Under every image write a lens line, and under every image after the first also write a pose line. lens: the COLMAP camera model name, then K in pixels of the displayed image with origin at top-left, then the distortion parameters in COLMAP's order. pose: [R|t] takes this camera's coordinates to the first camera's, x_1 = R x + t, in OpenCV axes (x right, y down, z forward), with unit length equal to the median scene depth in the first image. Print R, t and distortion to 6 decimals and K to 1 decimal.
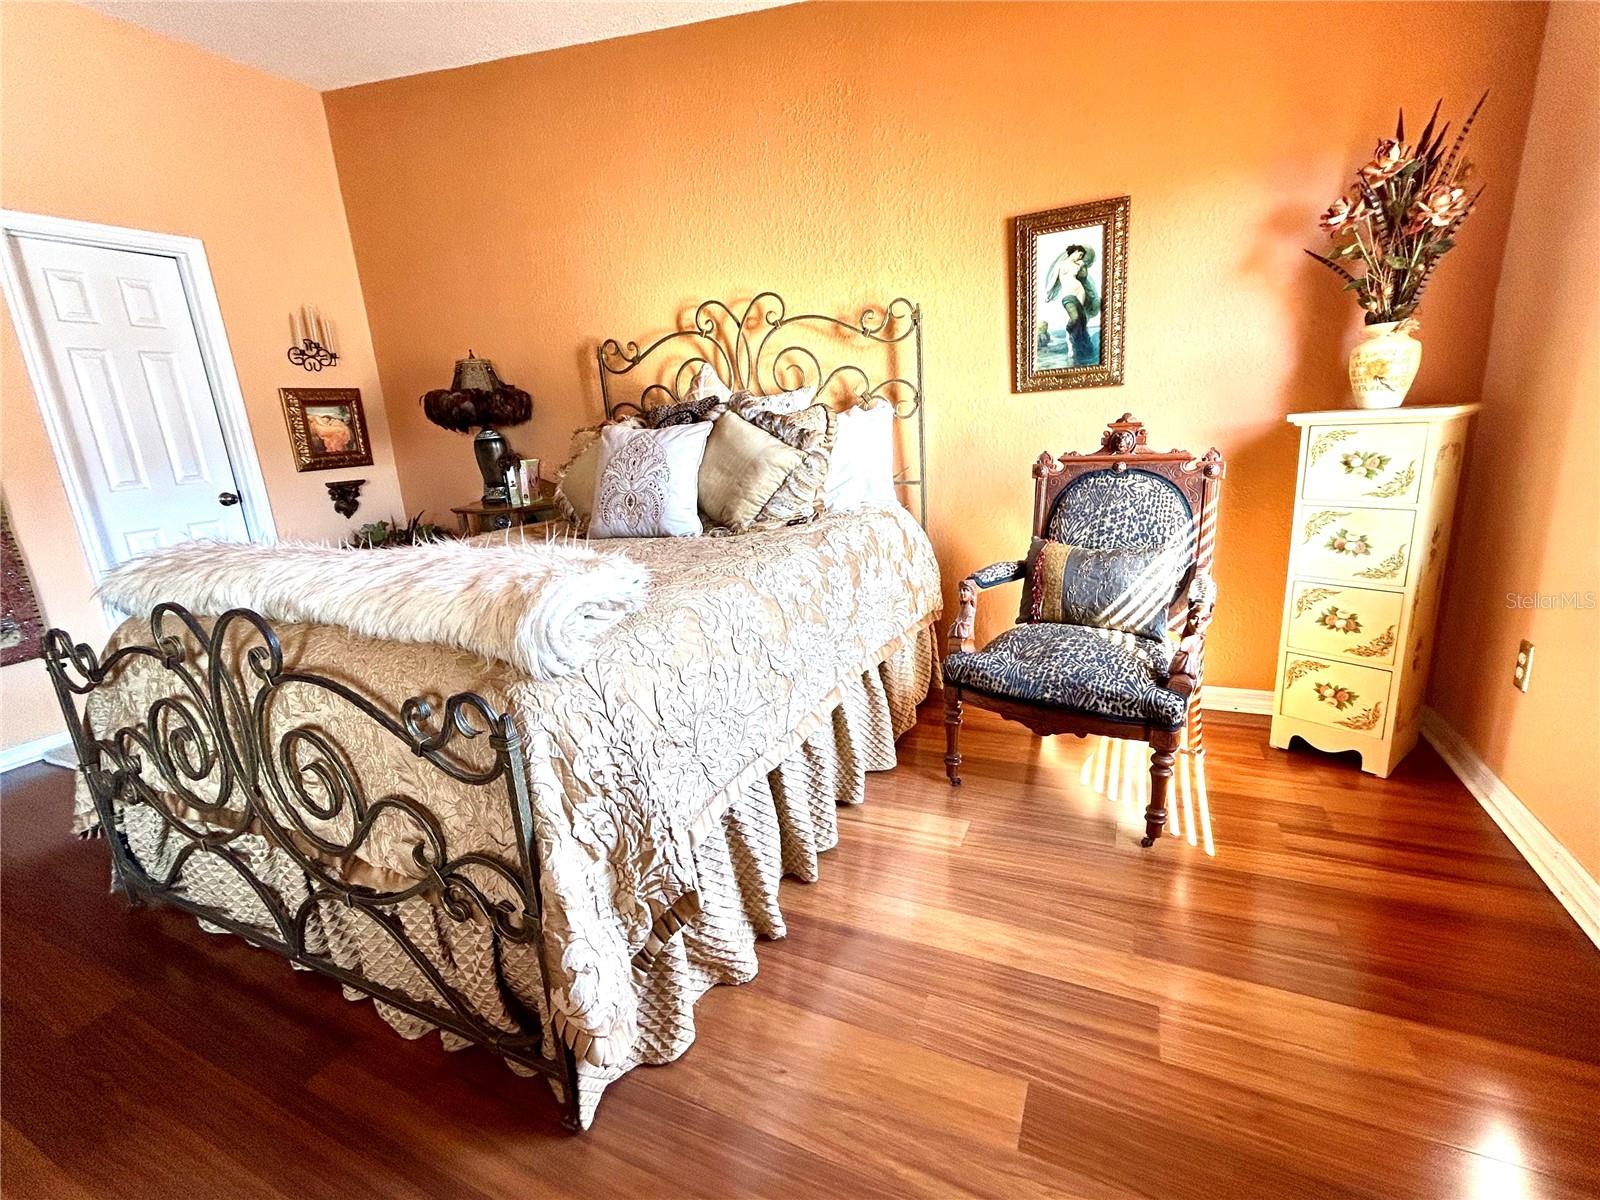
lens RADIAL K [[699.9, 0, 800.1], [0, 699.9, 601.2], [0, 0, 1]] dist [0.008564, -0.000532]
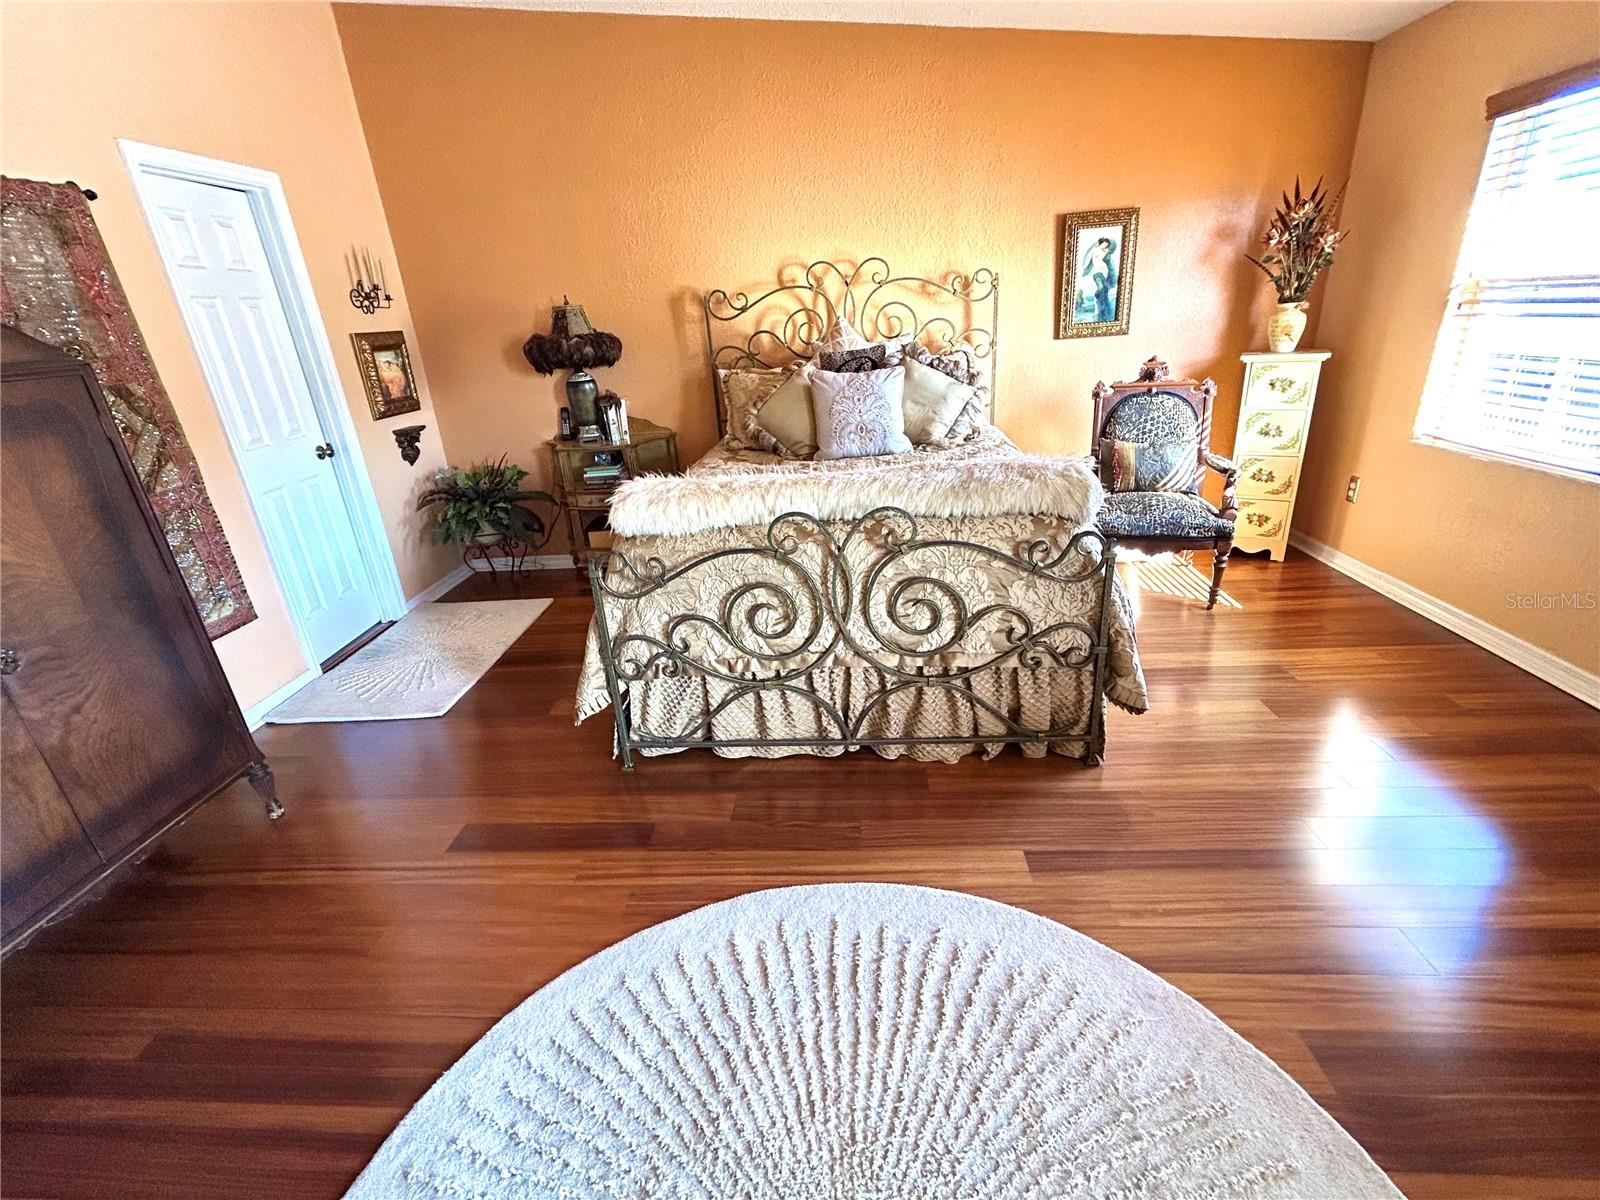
lens RADIAL K [[699.9, 0, 795.0], [0, 699.9, 600.2], [0, 0, 1]] dist [0.008564, -0.000532]
pose [[0.932654, -0.134667, 0.334696, -0.839149], [0.098491, 0.987522, 0.122881, 0.003022], [-0.347068, -0.081641, 0.934280, -0.230032]]
